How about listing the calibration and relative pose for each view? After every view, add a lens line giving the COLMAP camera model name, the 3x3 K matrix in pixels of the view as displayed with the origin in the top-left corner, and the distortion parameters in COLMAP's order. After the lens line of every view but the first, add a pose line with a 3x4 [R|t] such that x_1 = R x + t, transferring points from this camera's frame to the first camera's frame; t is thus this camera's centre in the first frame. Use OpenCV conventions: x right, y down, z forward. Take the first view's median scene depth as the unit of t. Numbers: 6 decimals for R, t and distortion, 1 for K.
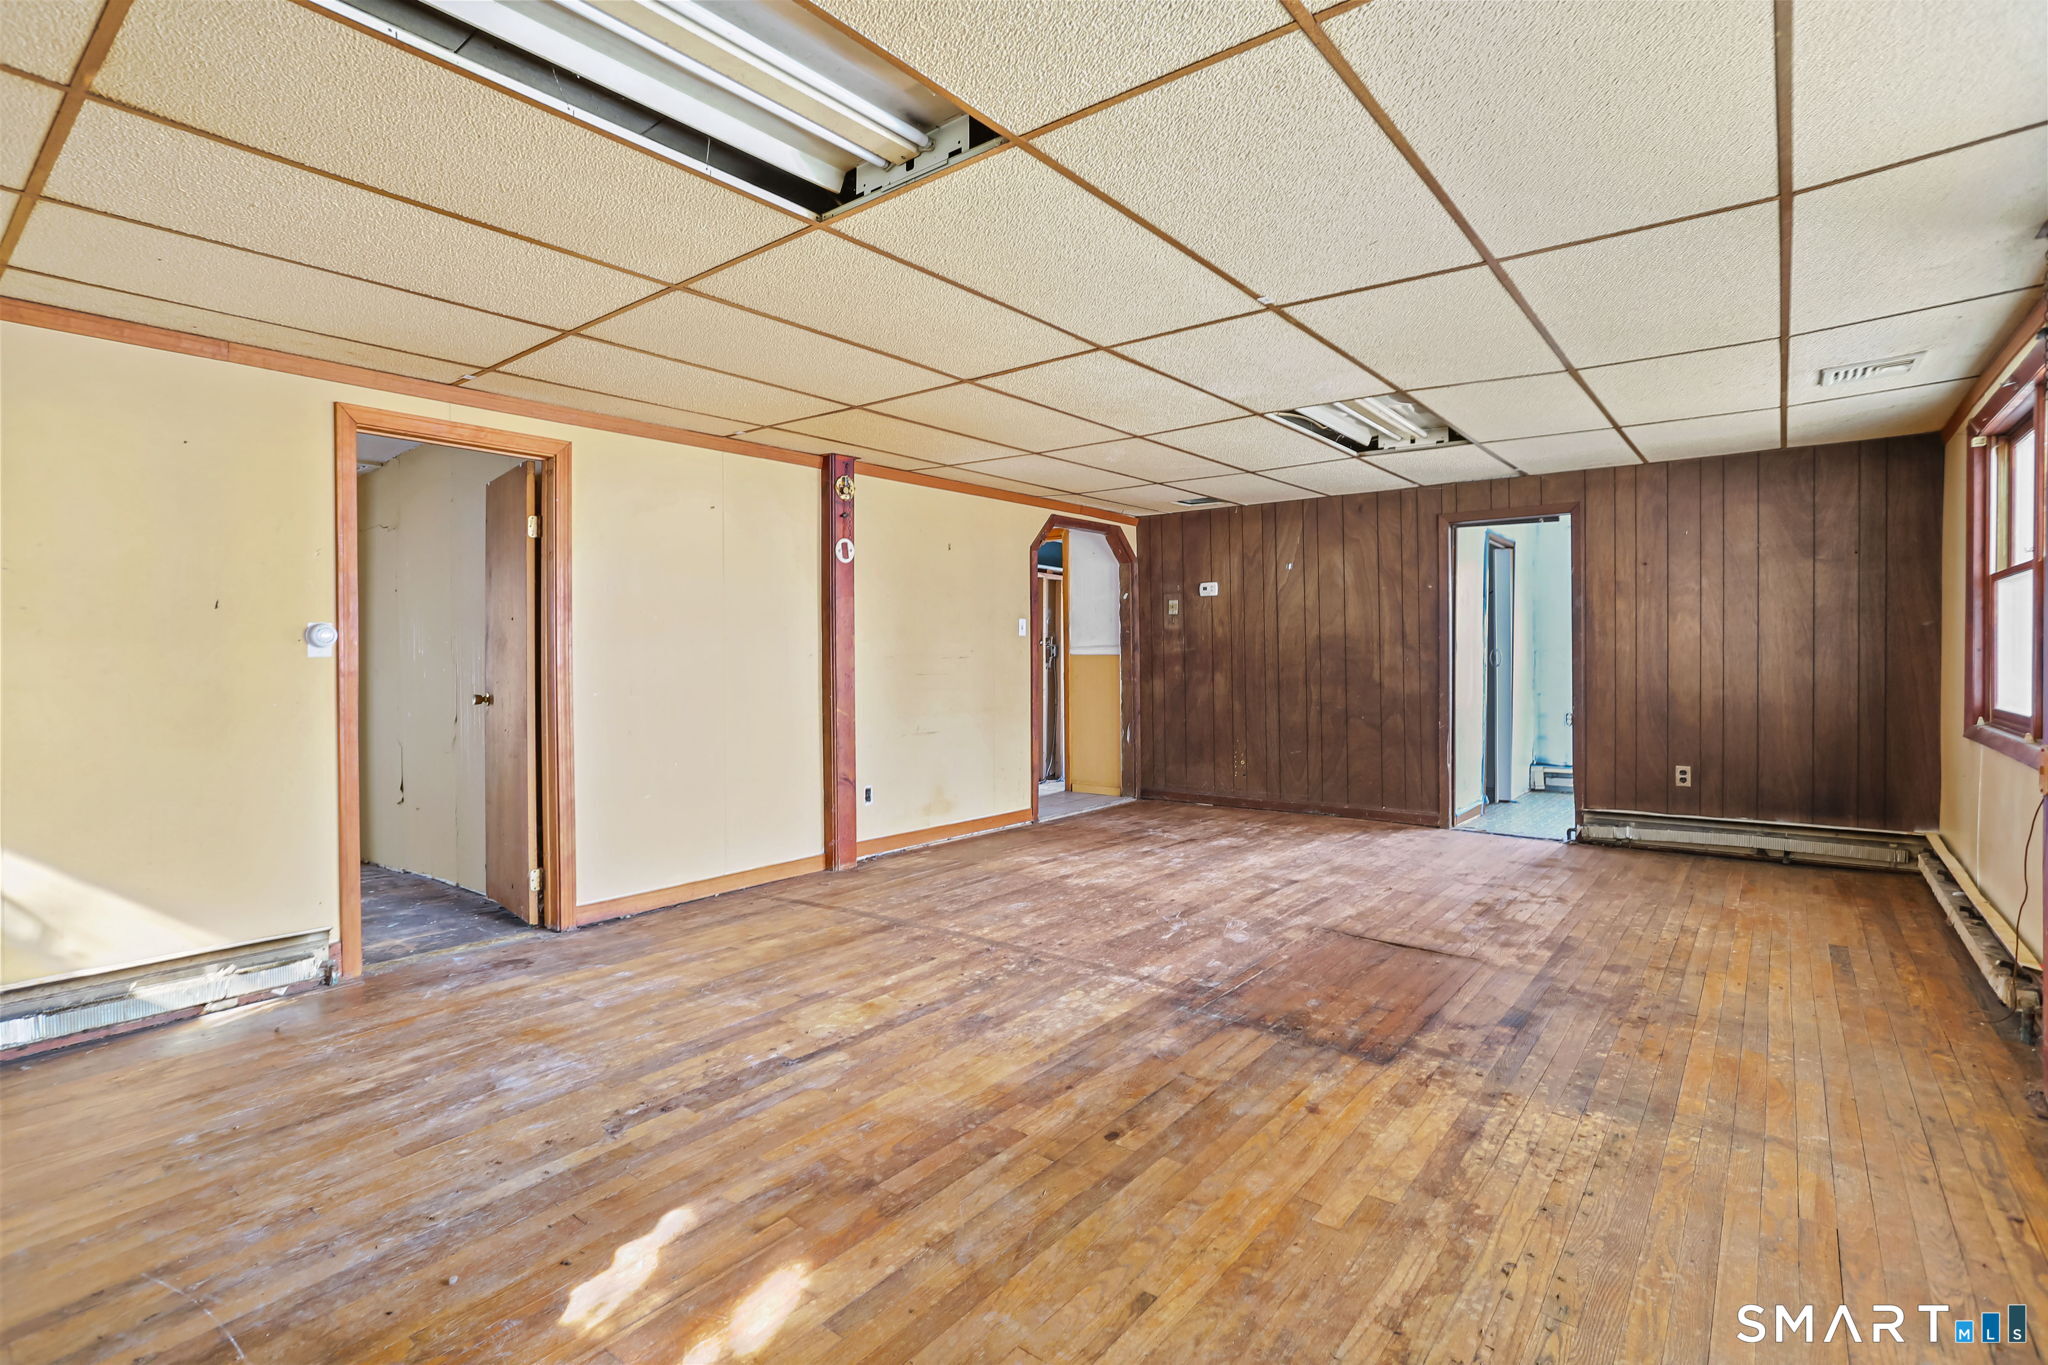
lens RADIAL K [[988.0, 0, 1021.7], [0, 988.0, 659.8], [0, 0, 1]] dist [-0.056981, 0.032410]
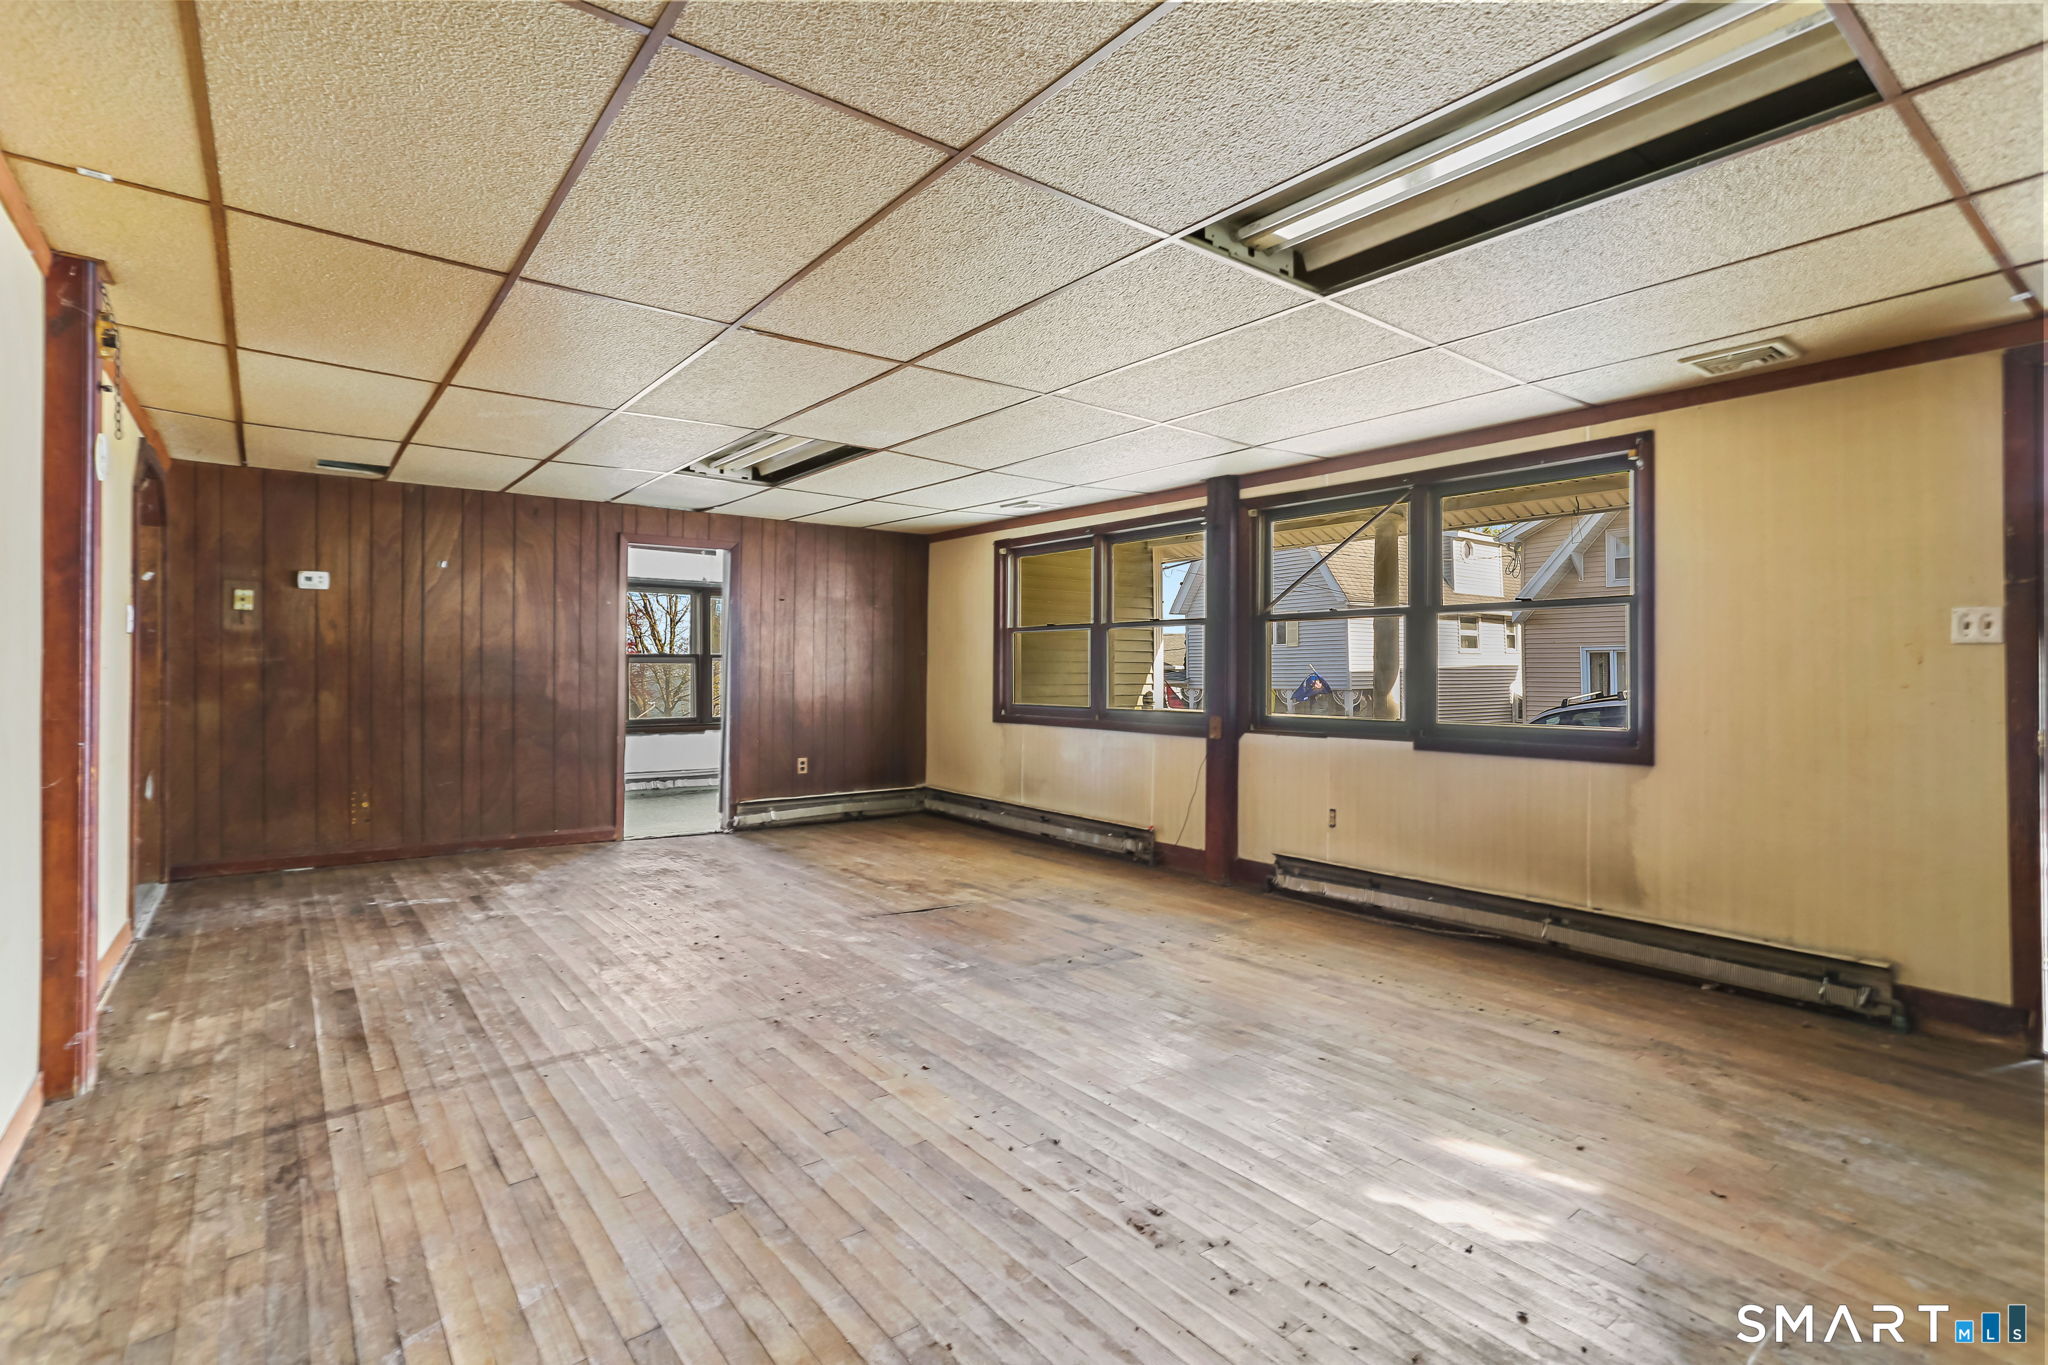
lens RADIAL K [[988.0, 0, 1021.7], [0, 988.0, 659.8], [0, 0, 1]] dist [-0.056981, 0.032410]
pose [[0.234536, 0.018983, 0.971922, -0.542969], [-0.002510, 0.999818, -0.018922, 0.002326], [-0.972104, 0.001998, 0.234541, 0.411086]]
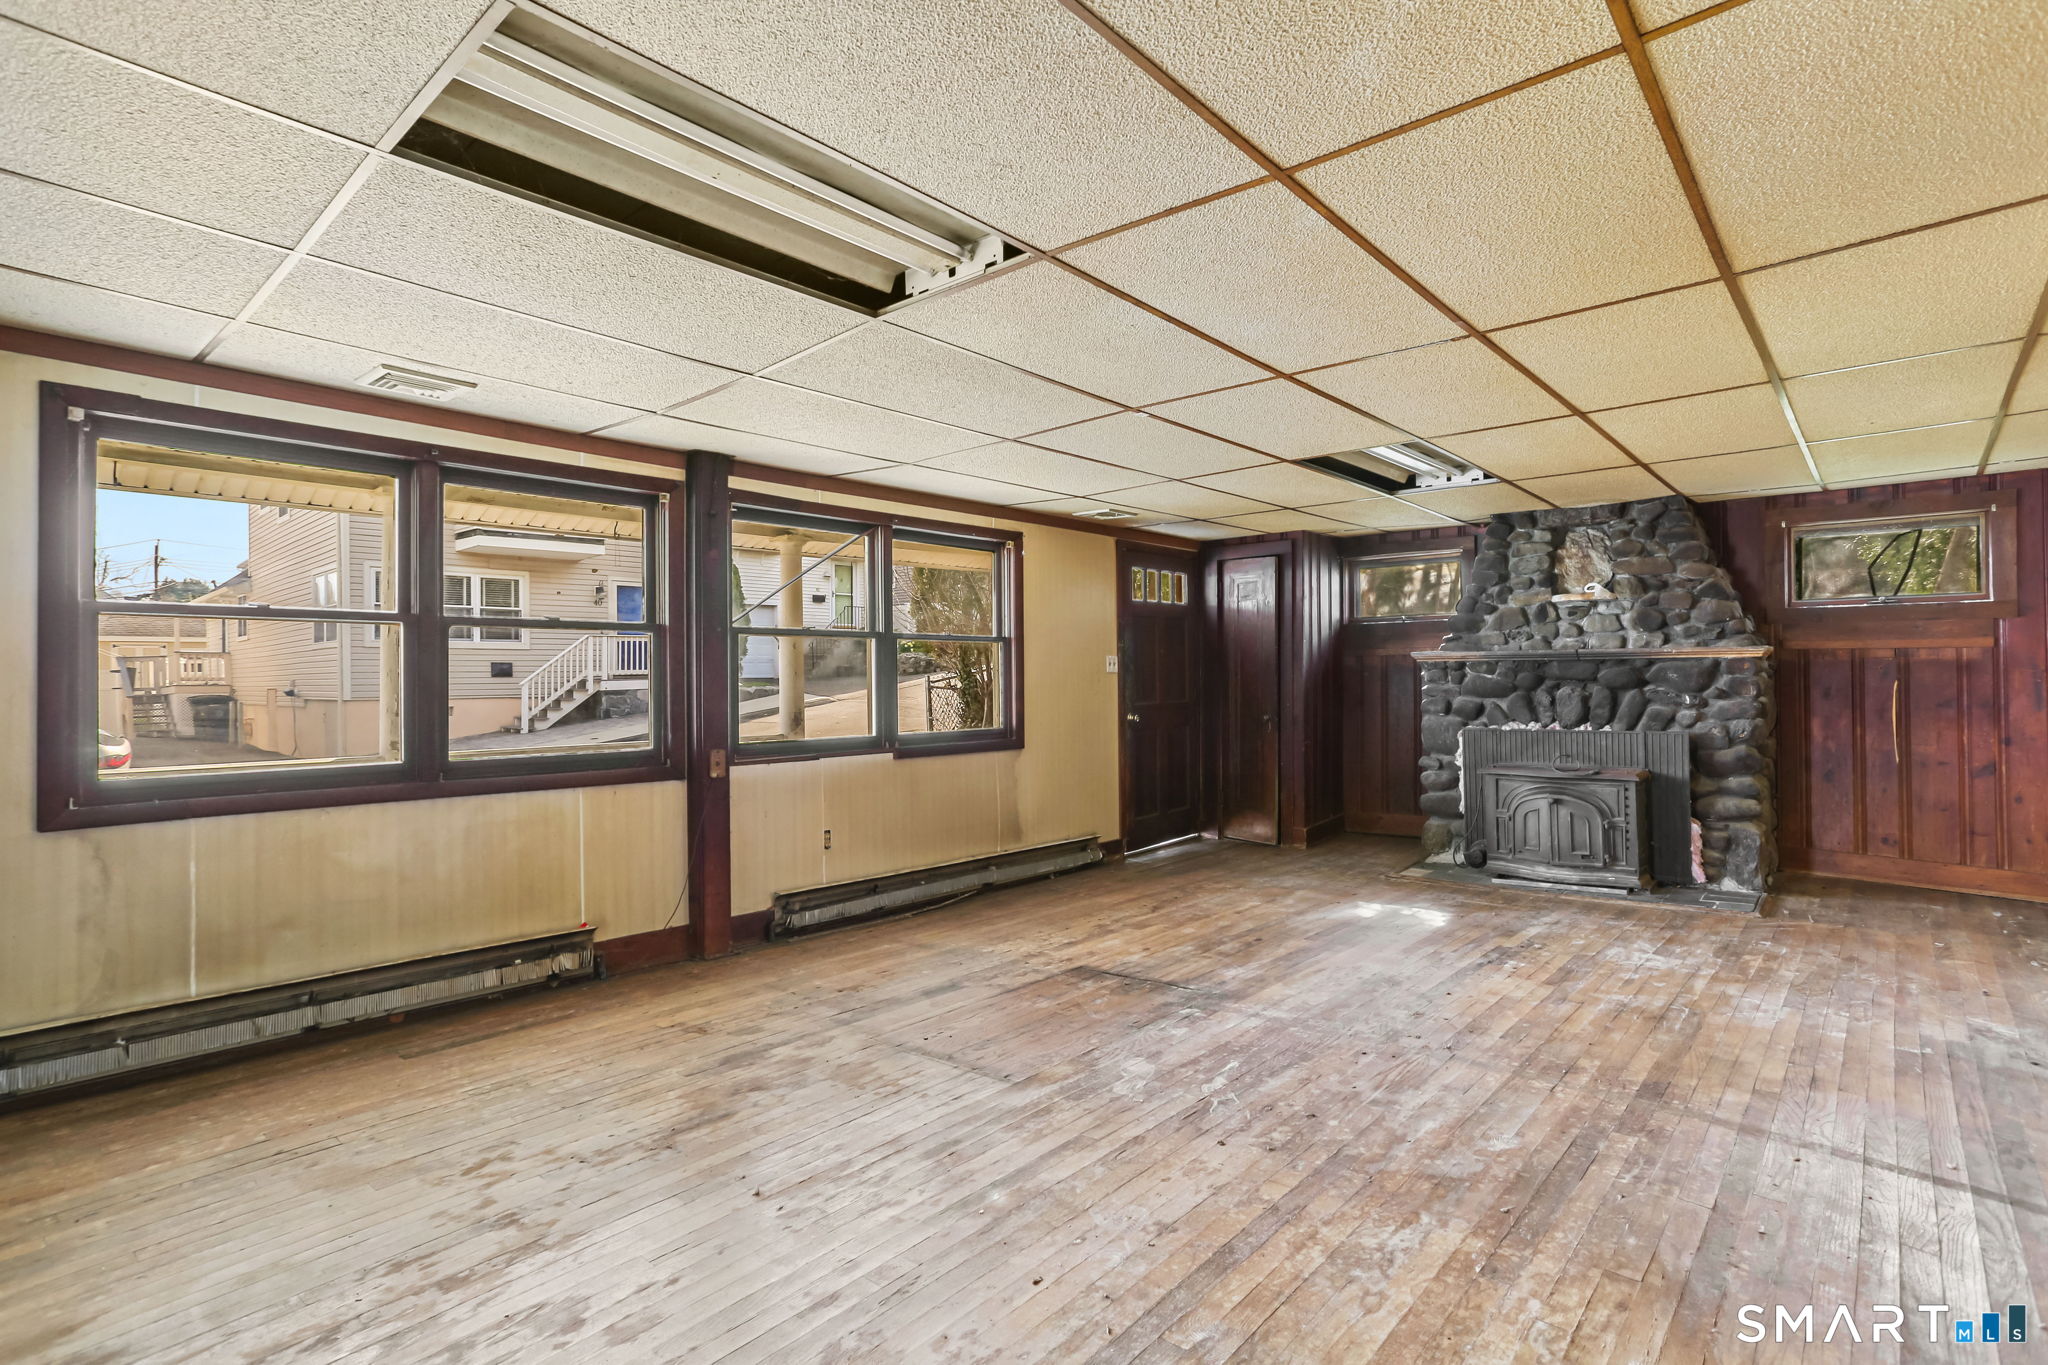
lens RADIAL K [[1000.9, 0, 1021.9], [0, 1000.9, 676.3], [0, 0, 1]] dist [-0.059059, 0.034508]
pose [[-0.998229, 0.018019, 0.056695, 0.184682], [0.017782, 0.999831, -0.004679, -0.011465], [-0.056770, -0.003663, -0.998381, 1.256162]]
